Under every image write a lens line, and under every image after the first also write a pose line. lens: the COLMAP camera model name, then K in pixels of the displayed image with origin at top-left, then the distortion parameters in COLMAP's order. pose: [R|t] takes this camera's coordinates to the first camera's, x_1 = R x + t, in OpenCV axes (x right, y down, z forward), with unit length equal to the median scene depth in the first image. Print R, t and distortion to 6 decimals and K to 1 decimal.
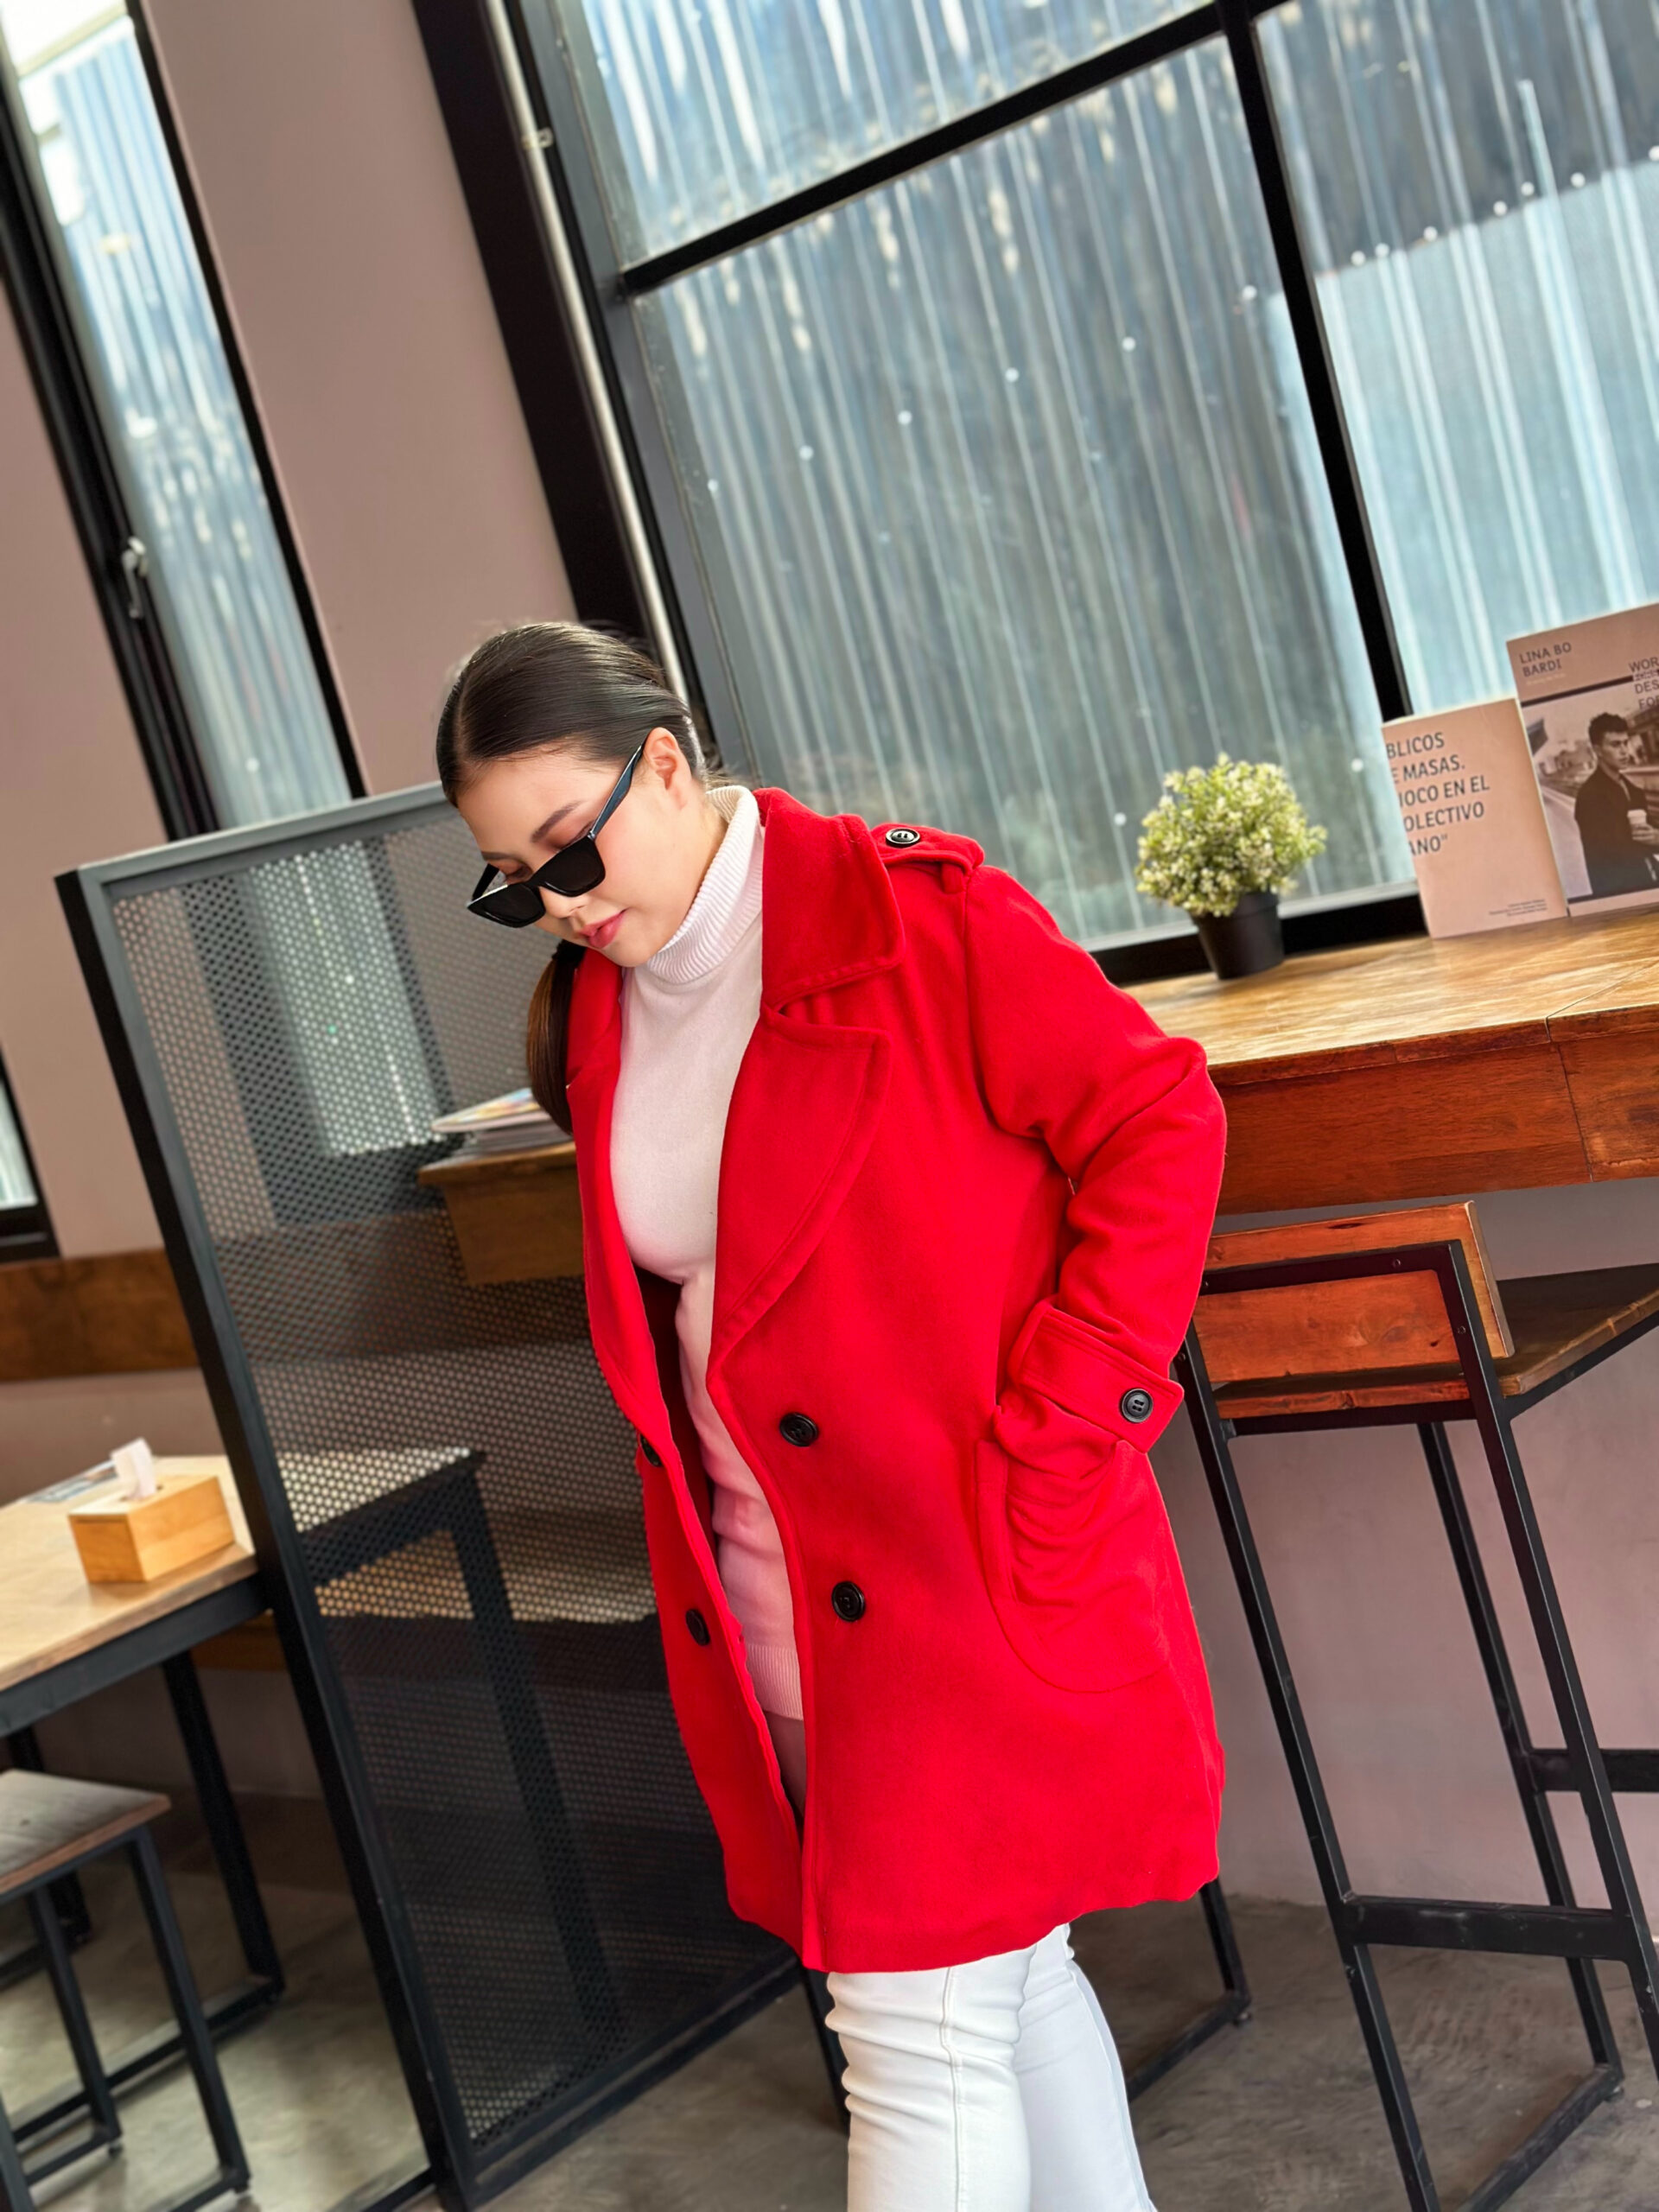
lens RADIAL K [[3058.0, 0, 833.0], [0, 3058.0, 1100.9], [0, 0, 1]] dist [0.189063, -0.383305]
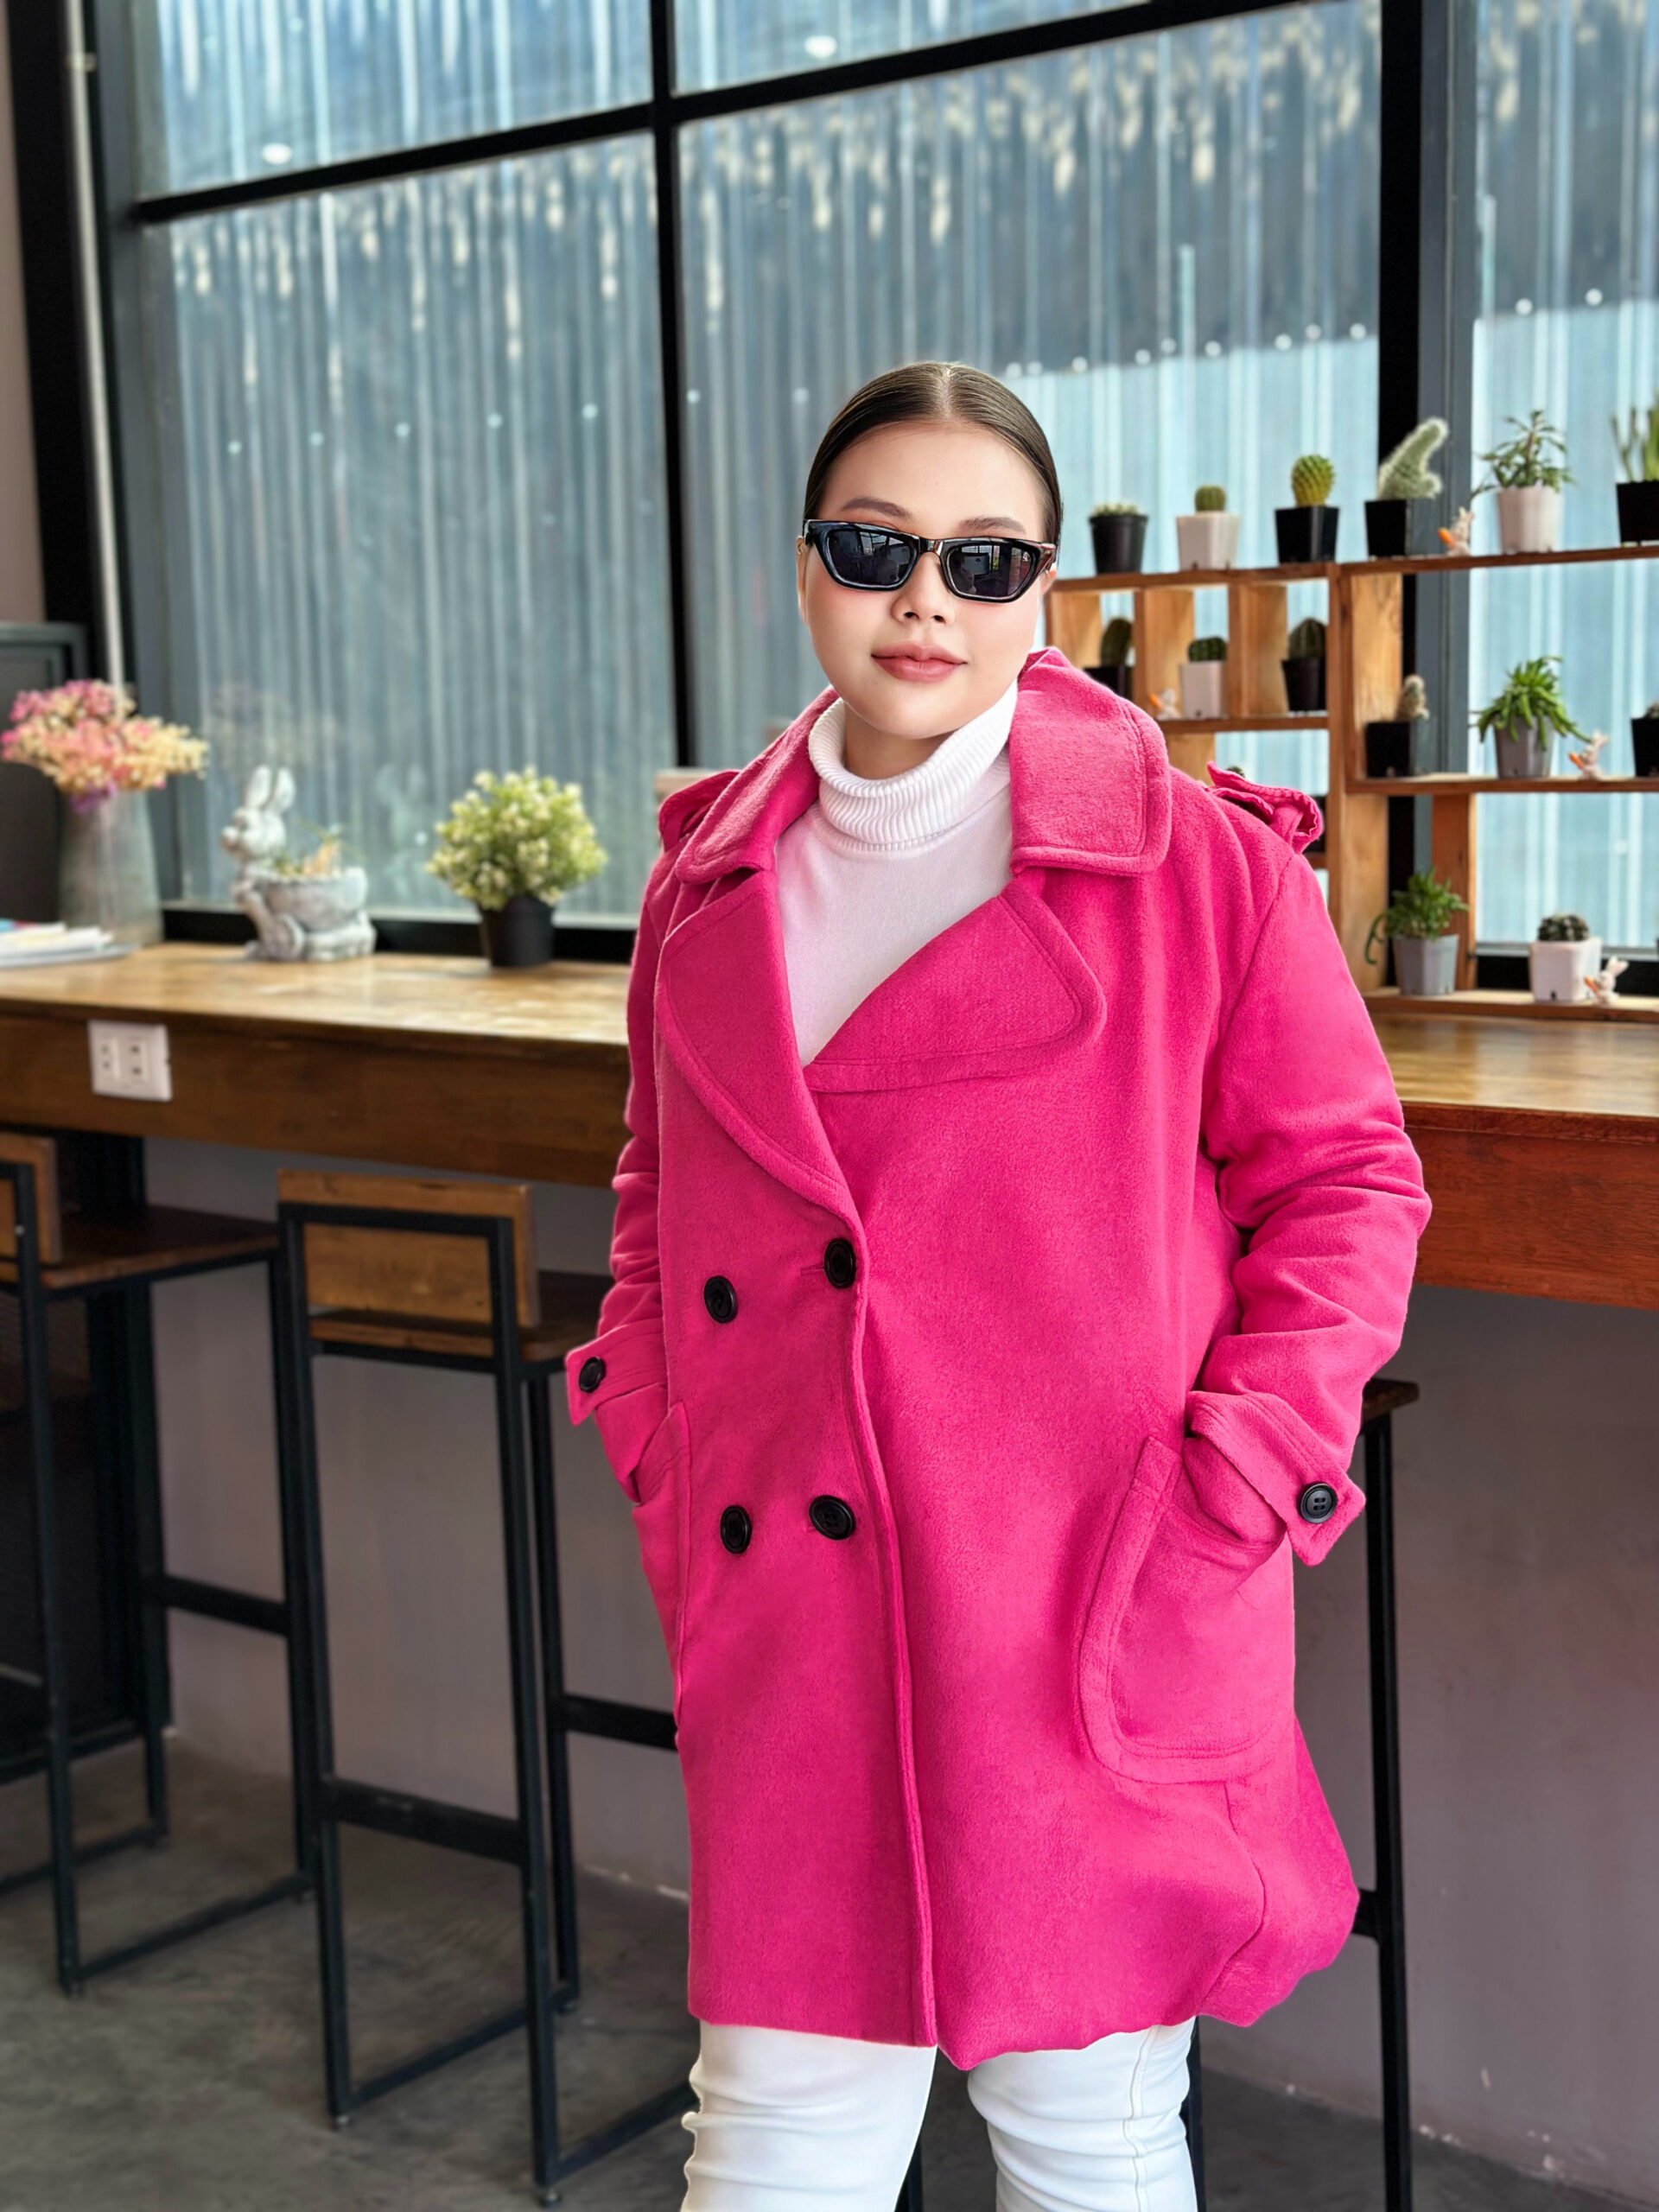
lens RADIAL K [[3059.3, 0, 829.5], [0, 3059.3, 1106.0], [0, 0, 1]] dist [0.186270, -0.379659]
pose [[0.971421, 0.221398, 0.085580, 0.153751], [-0.221523, 0.975121, -0.008152, -0.008420], [-0.085256, -0.011039, 0.996298, -0.100553]]
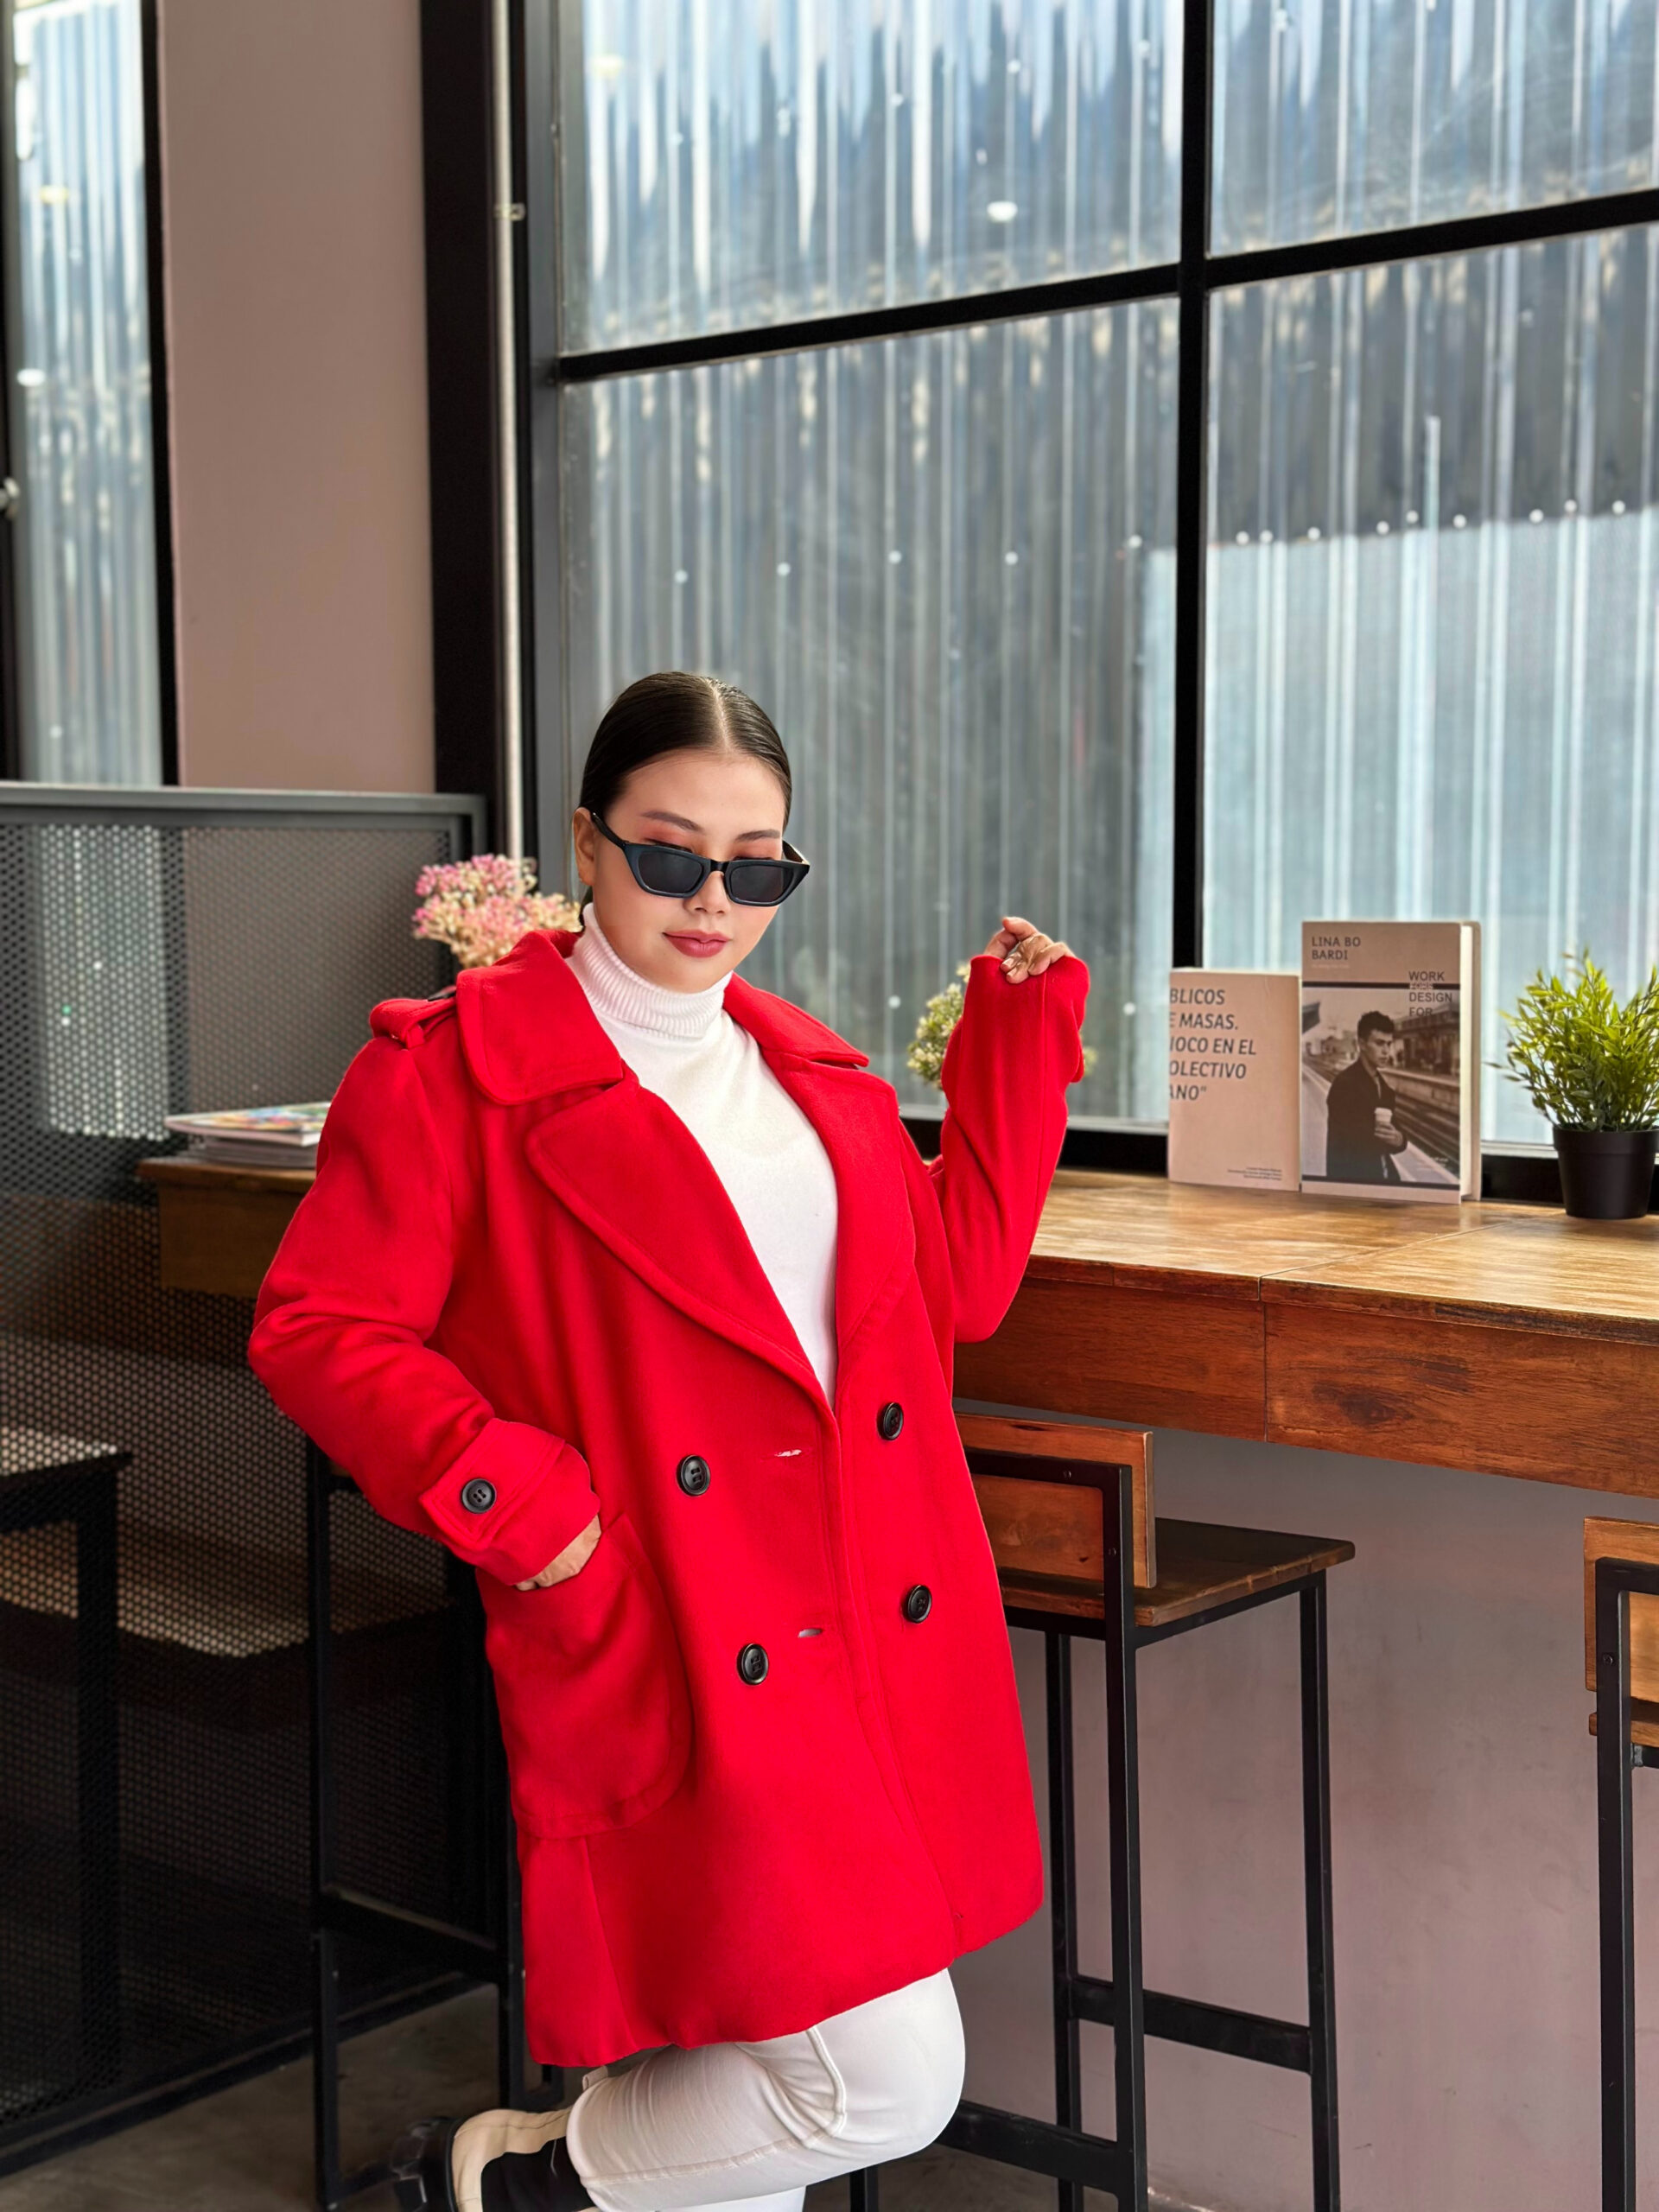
lens RADIAL K [[3058.0, 0, 833.0], [0, 3058.0, 1100.9], [0, 0, 1]] dist [0.189063, -0.383305]
pose [[0.965736, 0.245634, 0.083777, -0.007039], [-0.241413, 0.968723, -0.057413, 0.007069], [-0.095259, 0.035221, 0.994829, -0.014585]]
